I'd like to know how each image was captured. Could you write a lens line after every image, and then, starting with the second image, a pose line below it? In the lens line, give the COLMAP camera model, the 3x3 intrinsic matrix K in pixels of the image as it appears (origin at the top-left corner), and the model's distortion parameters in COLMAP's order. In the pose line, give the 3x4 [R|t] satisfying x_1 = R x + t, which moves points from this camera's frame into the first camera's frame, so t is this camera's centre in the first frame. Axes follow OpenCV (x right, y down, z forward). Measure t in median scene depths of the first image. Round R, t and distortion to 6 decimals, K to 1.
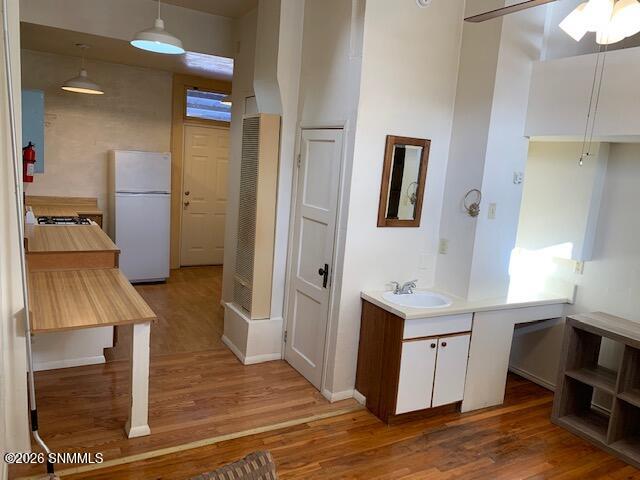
lens RADIAL K [[488.5, 0, 318.1], [0, 488.5, 241.1], [0, 0, 1]] dist [0.016225, -0.013260]
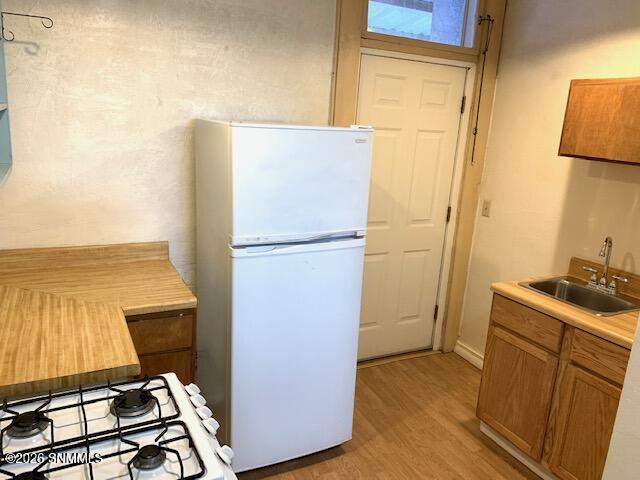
lens RADIAL K [[488.5, 0, 319.2], [0, 488.5, 239.4], [0, 0, 1]] dist [0.016225, -0.013260]
pose [[0.998871, -0.005712, -0.047162, -0.066248], [0.009413, 0.996859, 0.078639, -0.025609], [0.046565, -0.078994, 0.995787, 0.130424]]
